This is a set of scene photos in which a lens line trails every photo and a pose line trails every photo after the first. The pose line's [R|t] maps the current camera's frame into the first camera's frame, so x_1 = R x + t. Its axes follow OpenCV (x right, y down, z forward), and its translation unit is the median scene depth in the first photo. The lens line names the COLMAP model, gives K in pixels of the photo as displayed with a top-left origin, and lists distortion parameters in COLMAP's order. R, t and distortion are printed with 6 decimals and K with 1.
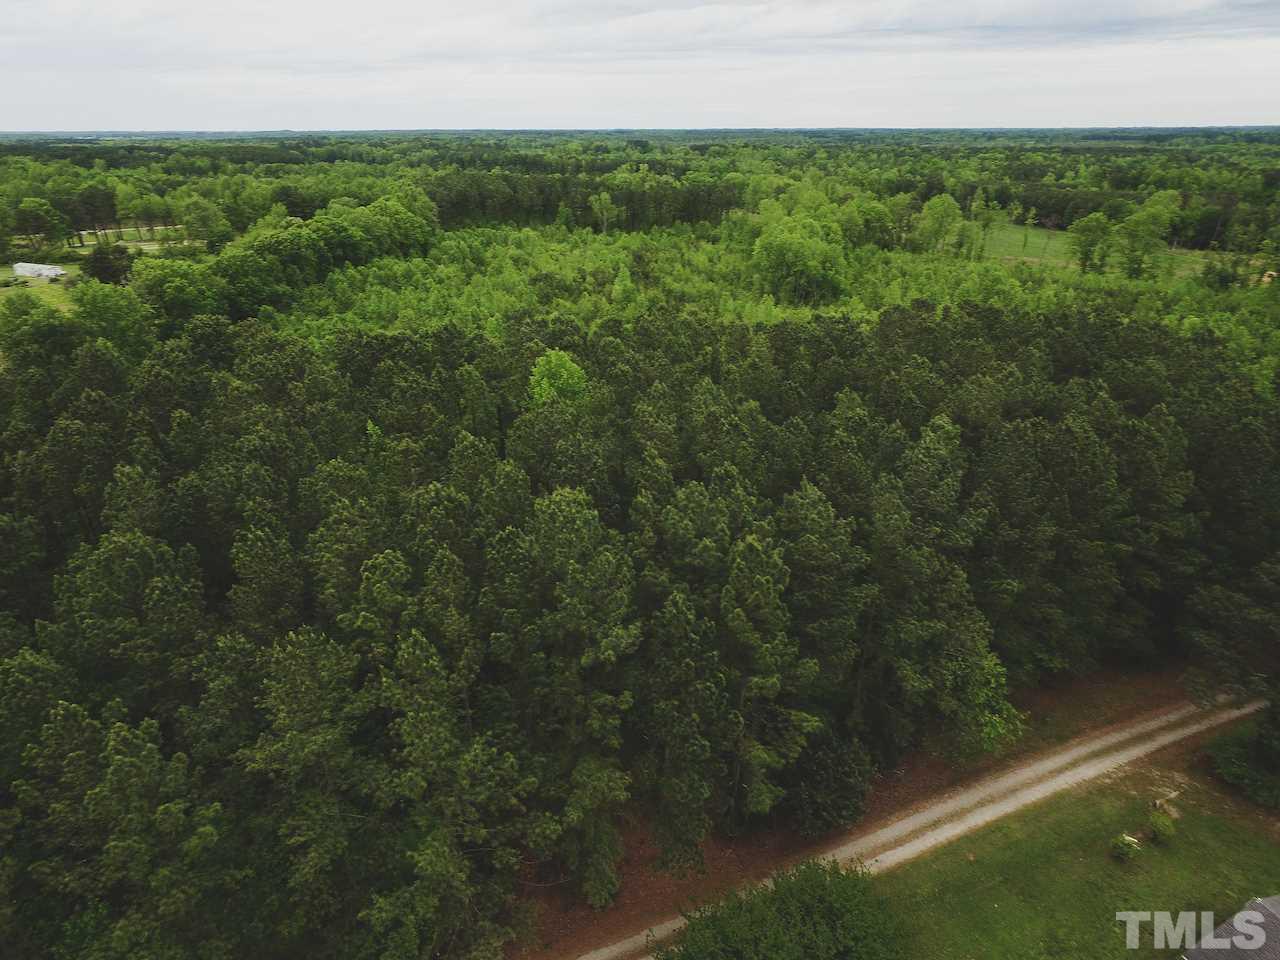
lens RADIAL K [[735.9, 0, 640.0], [0, 735.9, 480.0], [0, 0, 1]] dist [0.002859, 0.000609]
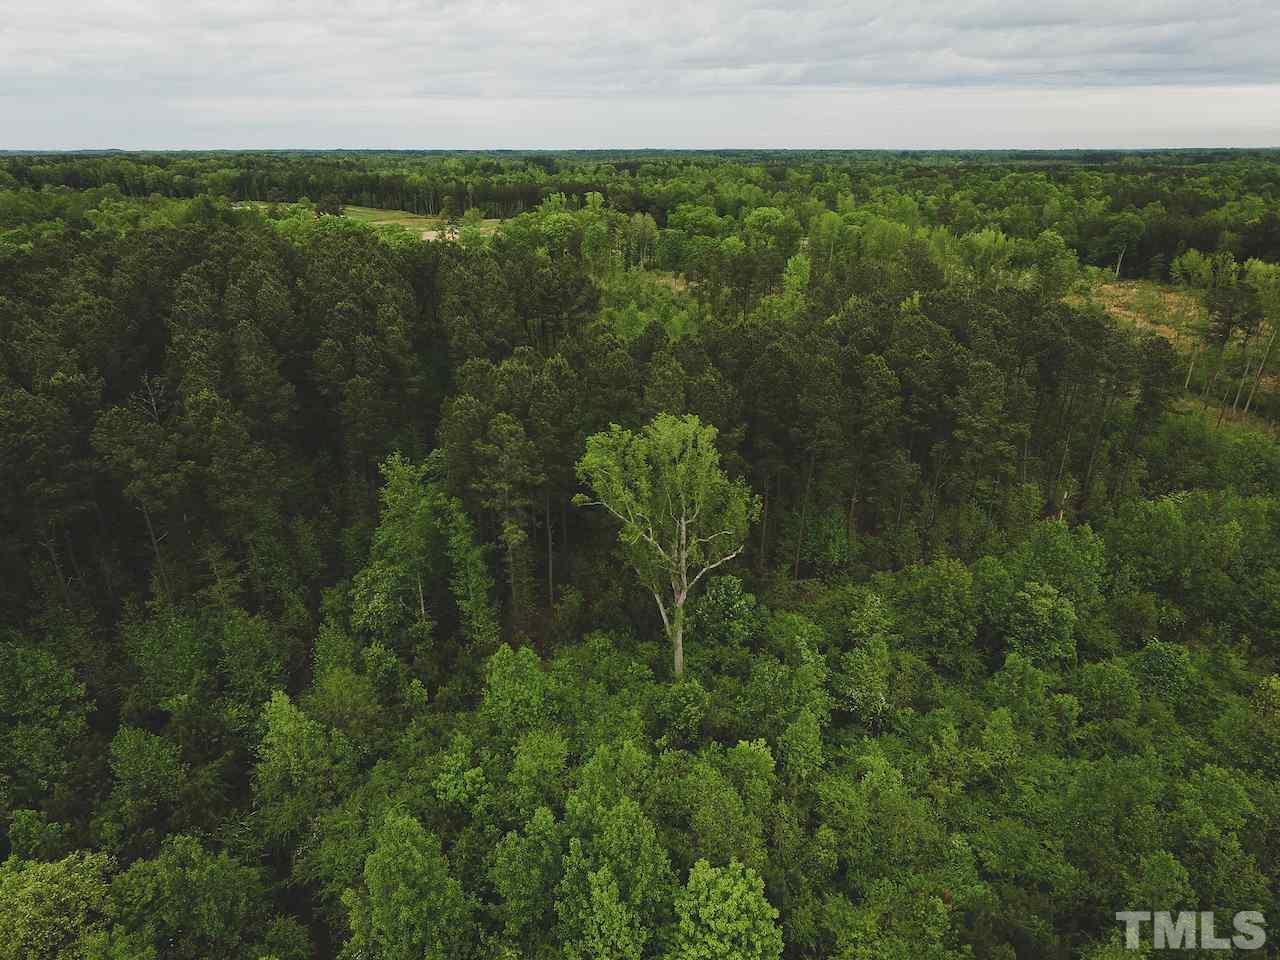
lens RADIAL K [[750.4, 0, 640.0], [0, 750.4, 480.0], [0, 0, 1]] dist [-0.009222, 0.014529]
pose [[0.989363, -0.056112, 0.134209, -0.096106], [0.060189, 0.997835, -0.026513, -0.463574], [-0.132430, 0.034309, 0.990598, 1.052862]]
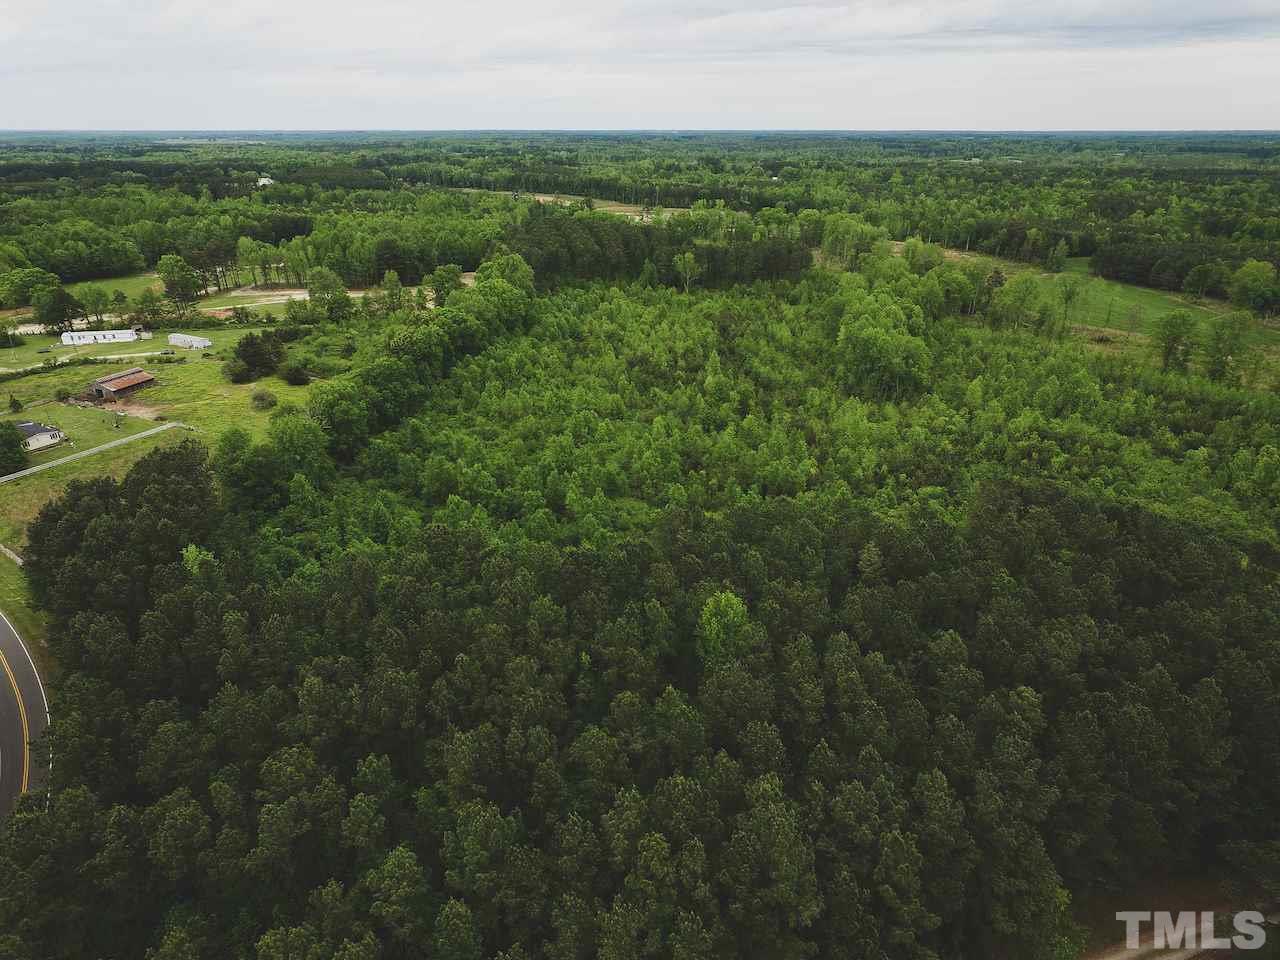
lens RADIAL K [[750.4, 0, 640.0], [0, 750.4, 480.0], [0, 0, 1]] dist [-0.009222, 0.014529]
pose [[0.996787, 0.038406, -0.070294, -0.037479], [-0.038735, 0.999244, -0.003328, -0.079660], [0.070113, 0.006040, 0.997521, -0.071654]]
